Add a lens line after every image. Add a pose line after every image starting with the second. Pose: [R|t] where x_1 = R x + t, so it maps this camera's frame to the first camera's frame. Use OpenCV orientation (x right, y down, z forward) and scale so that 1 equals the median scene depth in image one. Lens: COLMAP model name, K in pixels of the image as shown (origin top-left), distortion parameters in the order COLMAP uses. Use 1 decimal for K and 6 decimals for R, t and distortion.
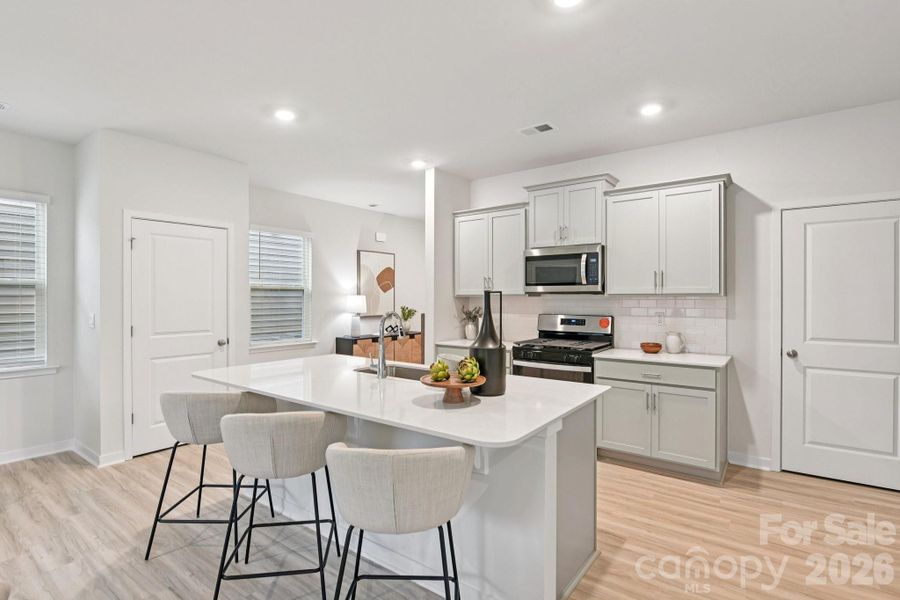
lens RADIAL K [[446.7, 0, 450.0], [0, 446.7, 298.6], [0, 0, 1]] dist [0.000891, -0.000287]
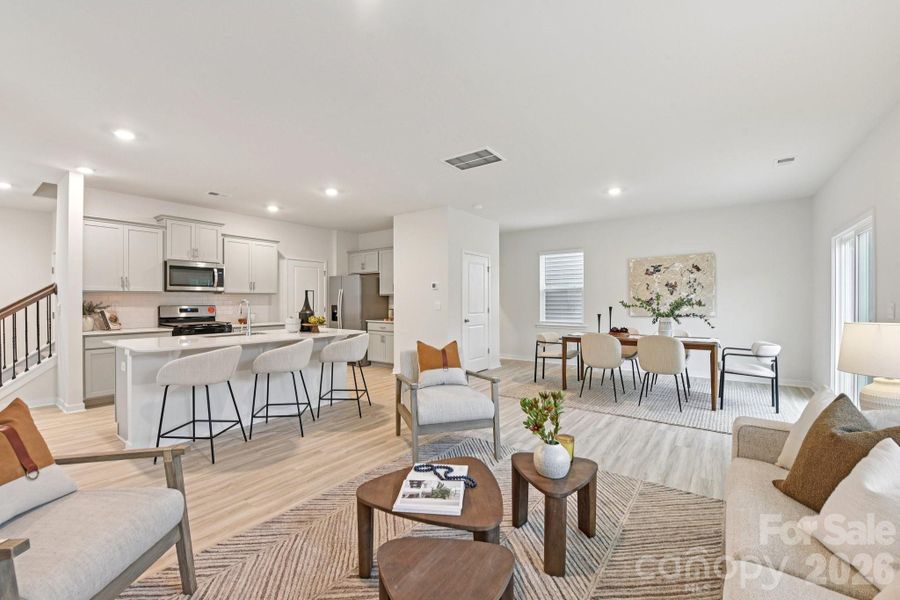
lens RADIAL K [[384.9, 0, 452.5], [0, 384.9, 303.5], [0, 0, 1]] dist [-0.010198, -0.001954]
pose [[-0.008070, -0.007007, 0.999943, -1.057985], [0.001710, 0.999974, 0.007021, 0.021147], [-0.999966, 0.001766, -0.008058, 0.109698]]
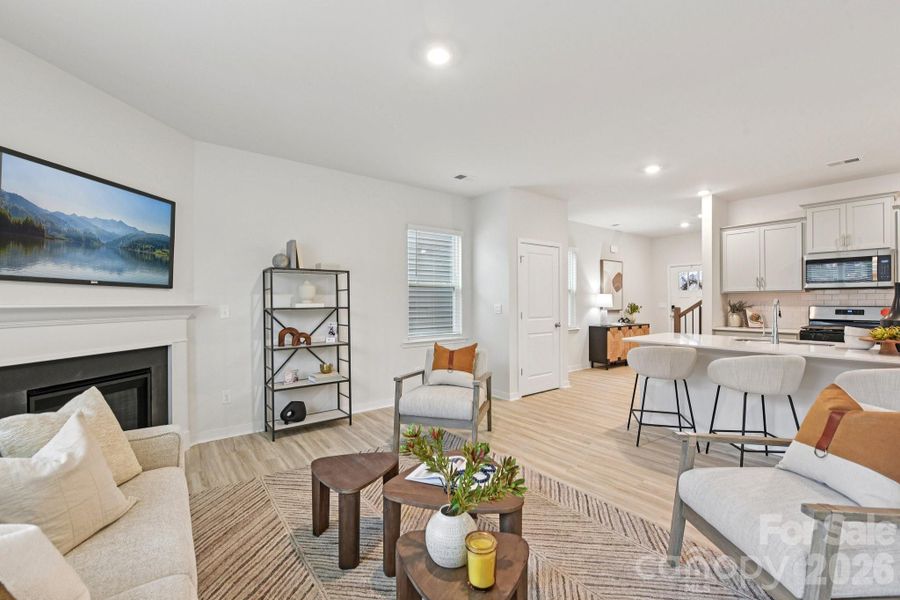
lens RADIAL K [[384.9, 0, 447.7], [0, 384.9, 302.1], [0, 0, 1]] dist [-0.010198, -0.001954]
pose [[0.964335, -0.003216, -0.264664, -0.526448], [0.003285, 0.999995, -0.000179, 0.021667], [0.264663, -0.000697, 0.964341, -0.311175]]
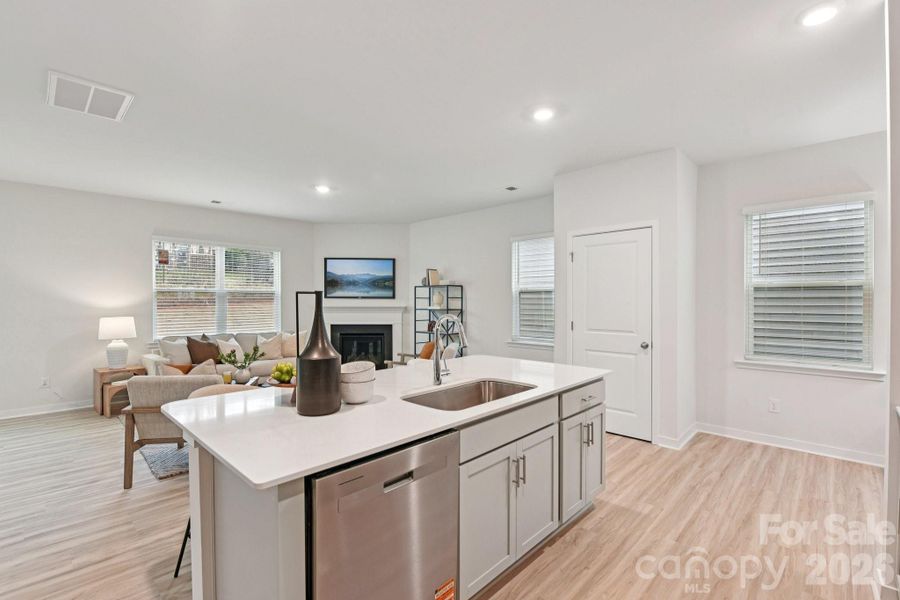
lens RADIAL K [[409.6, 0, 448.0], [0, 409.6, 303.1], [0, 0, 1]] dist [-0.000570, 0.000404]
pose [[-0.127527, 0.008771, -0.991796, 0.429754], [0.000283, 0.999961, 0.008807, -0.002080], [0.991835, 0.000843, -0.127524, 0.692161]]
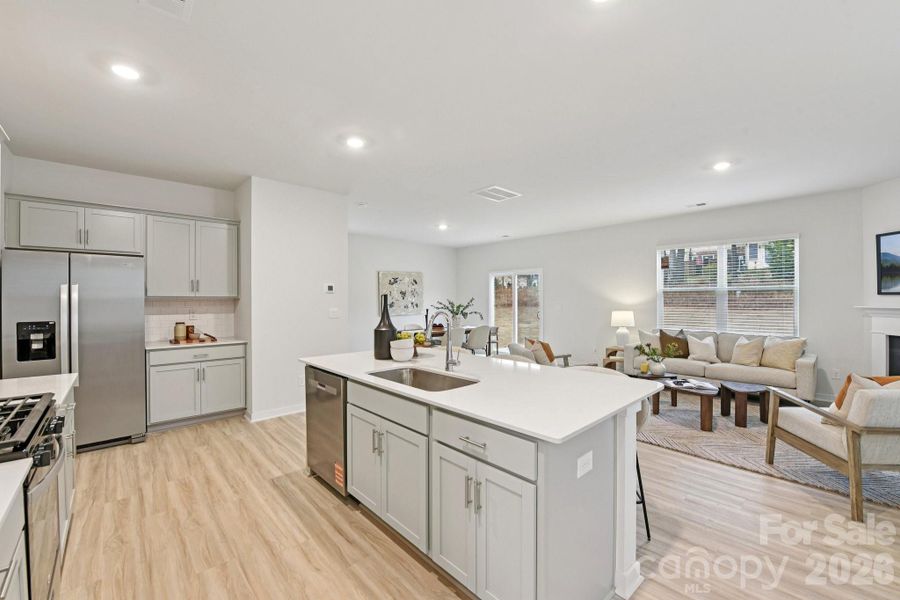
lens RADIAL K [[367.9, 0, 449.6], [0, 367.9, 300.3], [0, 0, 1]] dist [-0.019106, 0.000487]
pose [[-0.984518, 0.003443, 0.175250, -0.191520], [0.003763, 0.999992, 0.001495, 0.001093], [-0.175244, 0.002131, -0.984523, 1.156158]]
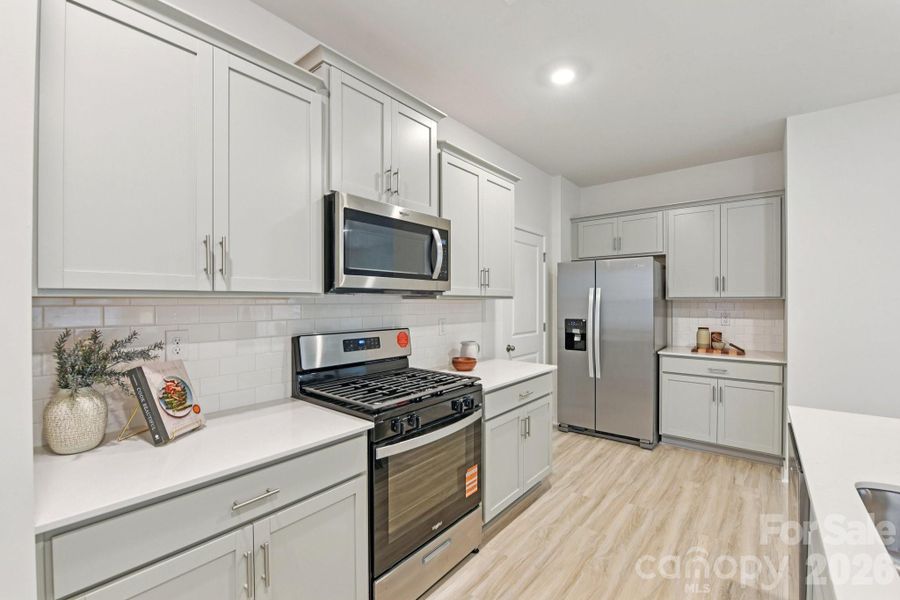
lens RADIAL K [[384.9, 0, 450.4], [0, 384.9, 304.0], [0, 0, 1]] dist [-0.010198, -0.001954]
pose [[0.040082, -0.005574, 0.999181, -0.207950], [0.002054, 0.999983, 0.005496, -0.000520], [-0.999194, 0.001833, 0.040092, 0.881604]]
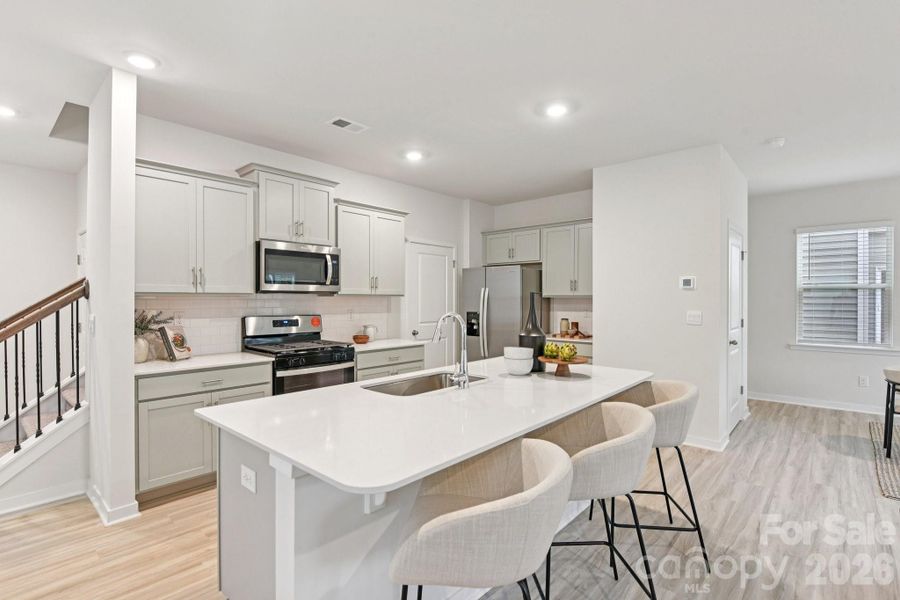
lens RADIAL K [[435.9, 0, 452.3], [0, 435.9, 302.7], [0, 0, 1]] dist [-0.006877, -0.000195]
pose [[0.084643, -0.007776, 0.996381, -0.618594], [-0.000564, 0.999969, 0.007852, 0.001659], [-0.996411, -0.001227, 0.084636, 0.580582]]
